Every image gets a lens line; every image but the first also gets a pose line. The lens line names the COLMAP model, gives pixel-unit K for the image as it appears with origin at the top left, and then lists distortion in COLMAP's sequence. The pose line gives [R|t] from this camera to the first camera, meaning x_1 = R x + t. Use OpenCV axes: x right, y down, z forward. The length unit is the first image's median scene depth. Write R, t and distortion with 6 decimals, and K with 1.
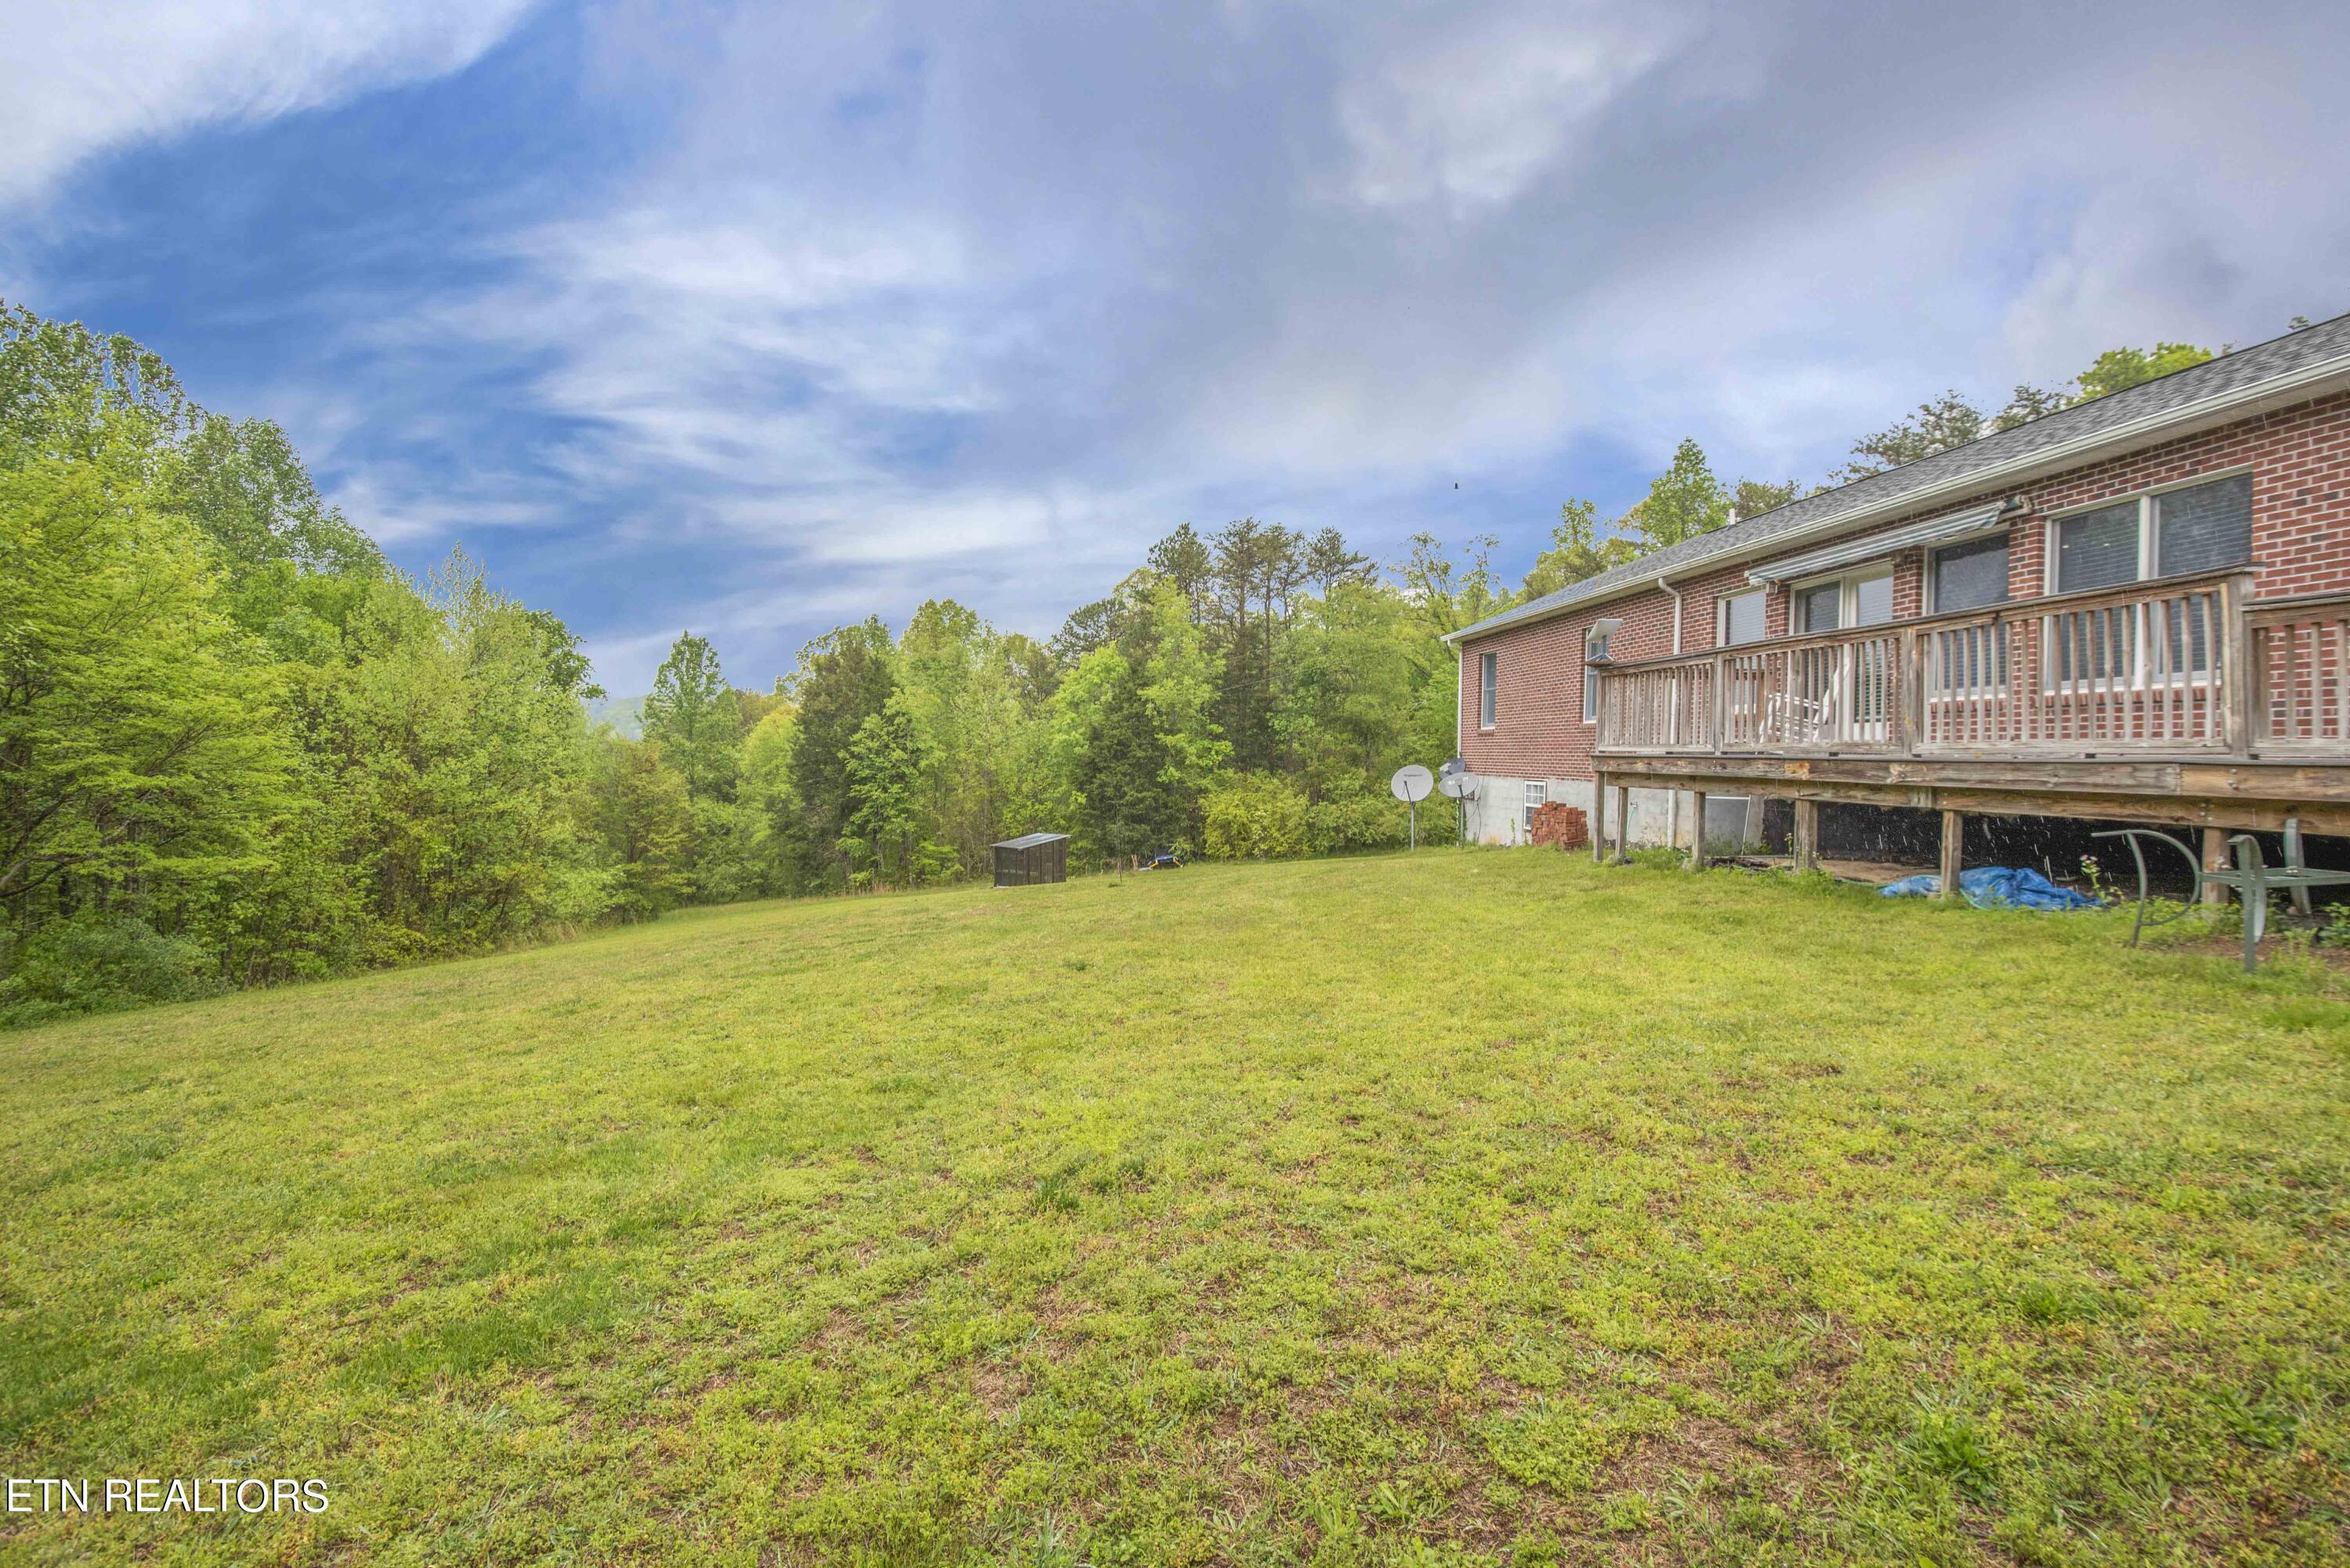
lens RADIAL K [[1075.3, 0, 1190.2], [0, 1075.3, 790.3], [0, 0, 1]] dist [-0.020419, -0.008029]
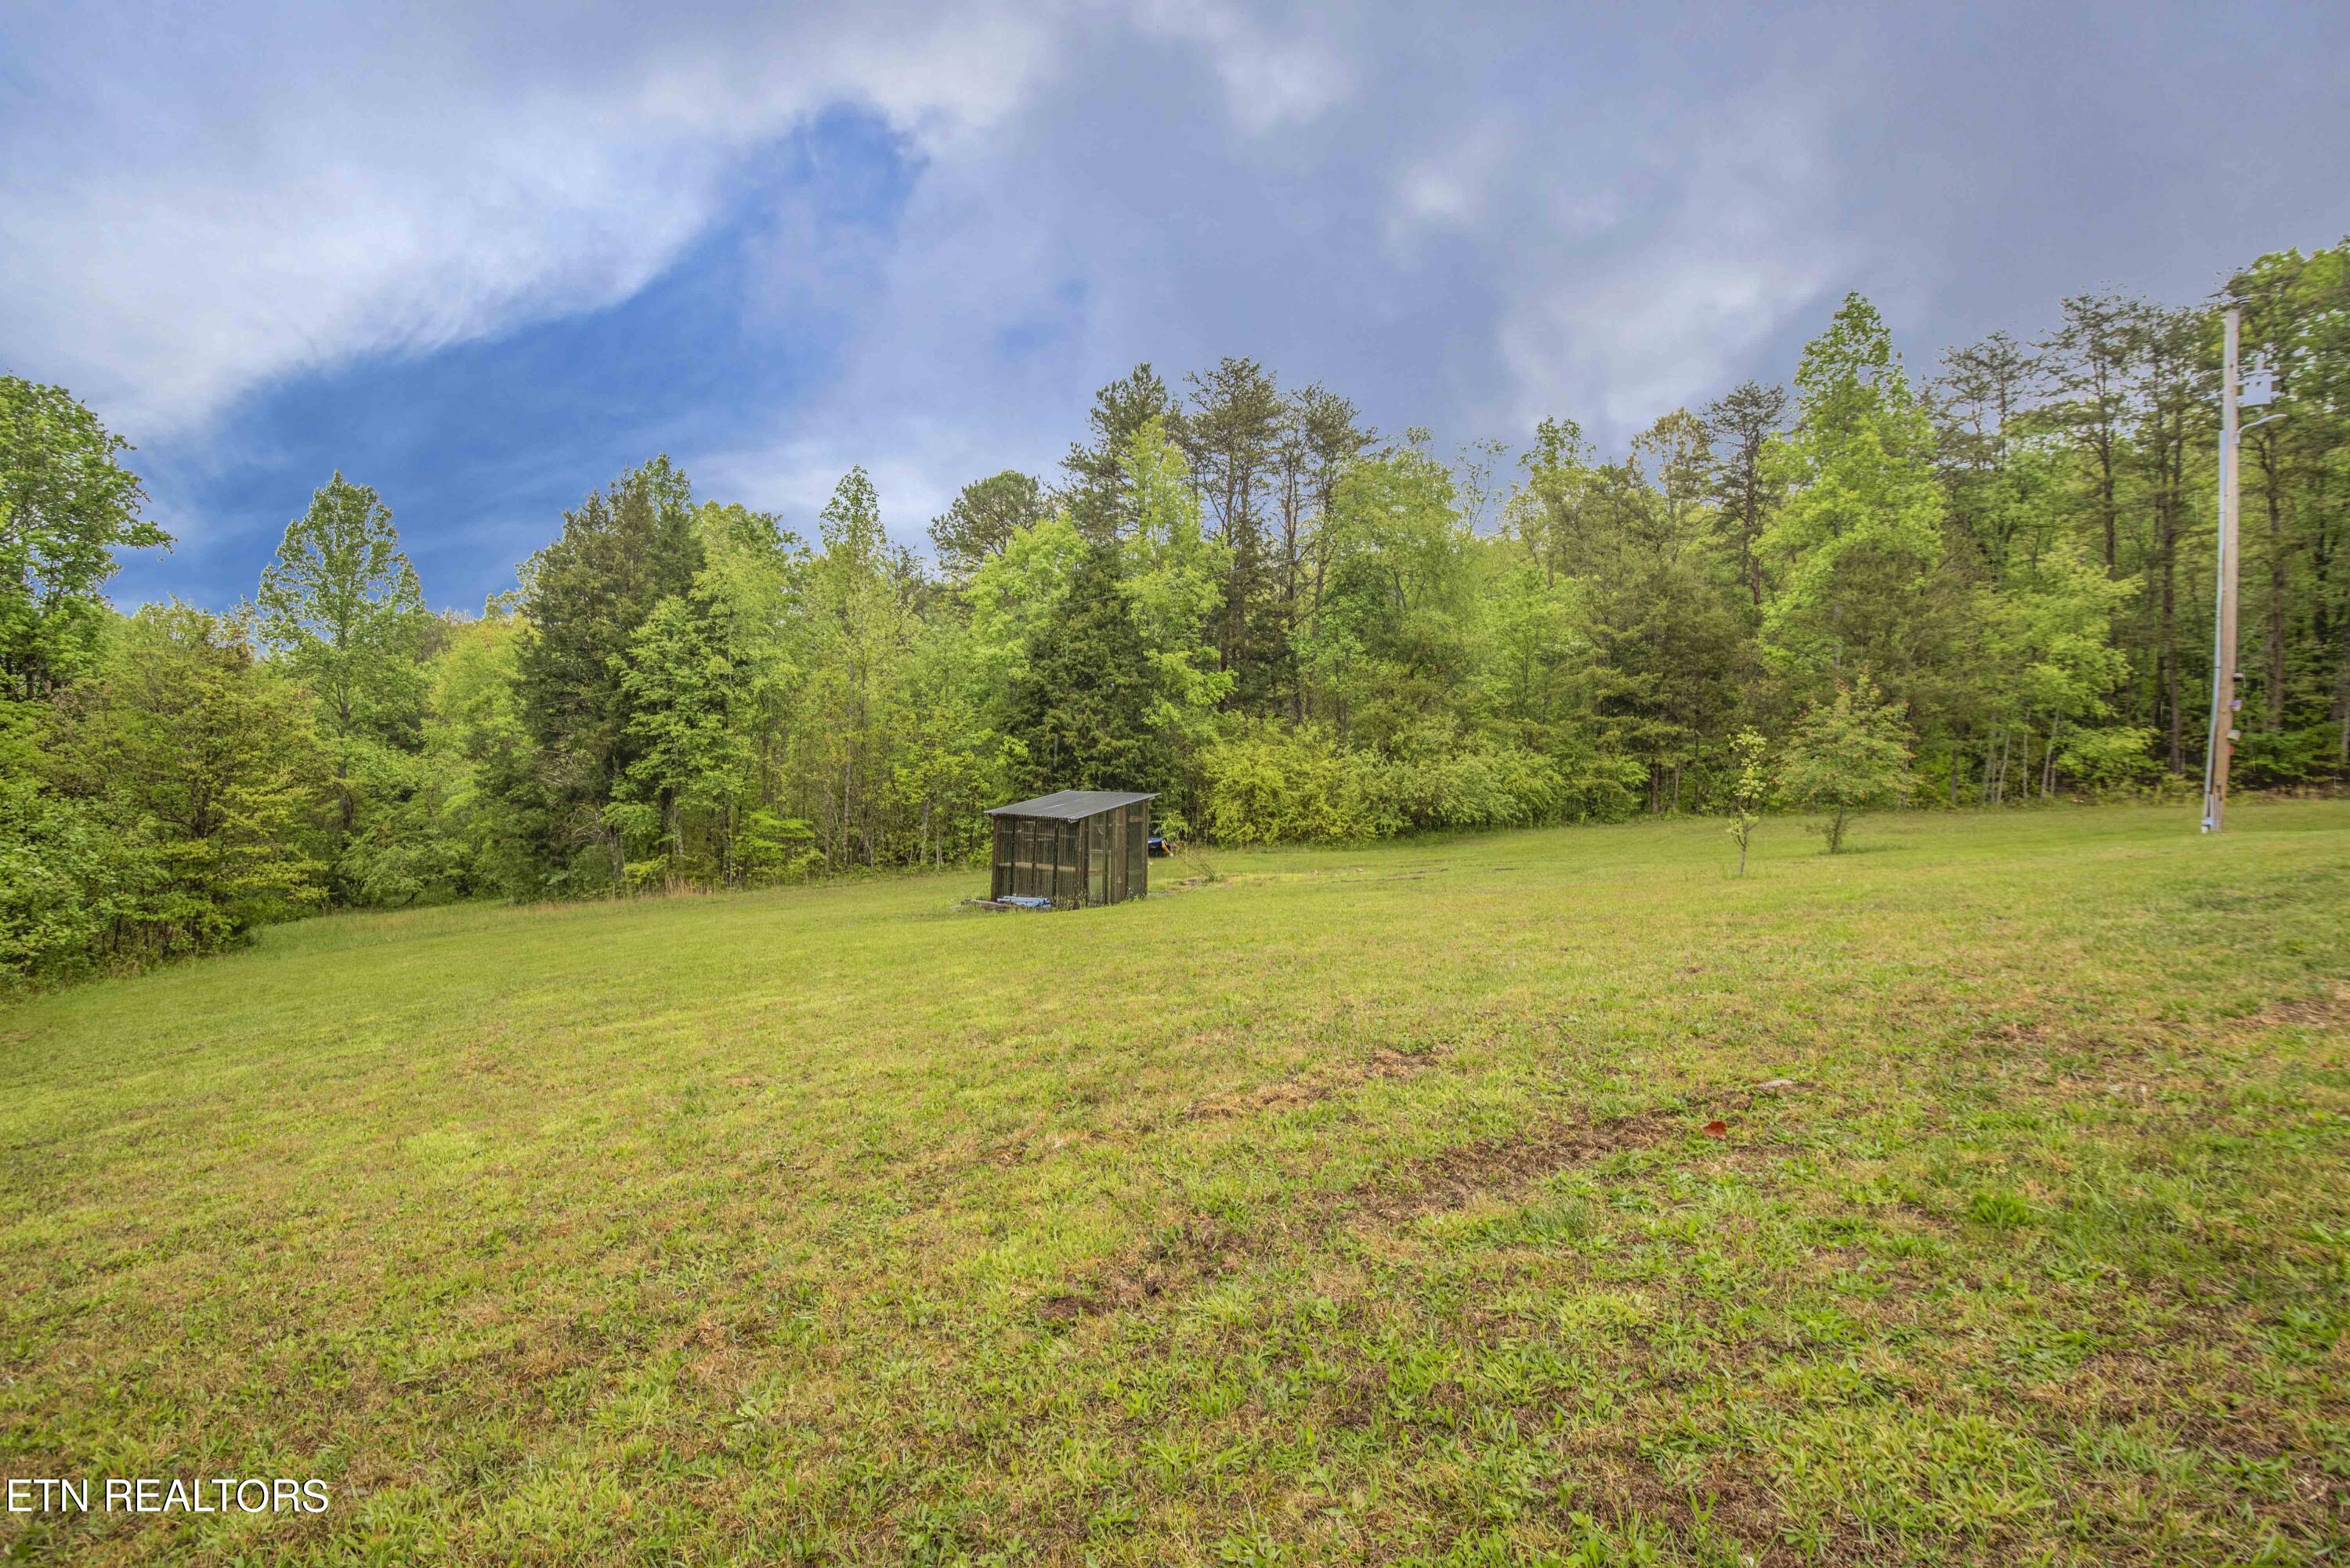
lens RADIAL K [[1075.3, 0, 1181.4], [0, 1075.3, 792.4], [0, 0, 1]] dist [-0.020419, -0.008029]
pose [[0.977423, 0.020033, 0.210339, -0.141285], [-0.023124, 0.999658, 0.012246, 0.024103], [-0.210022, -0.016834, 0.977552, 0.358166]]
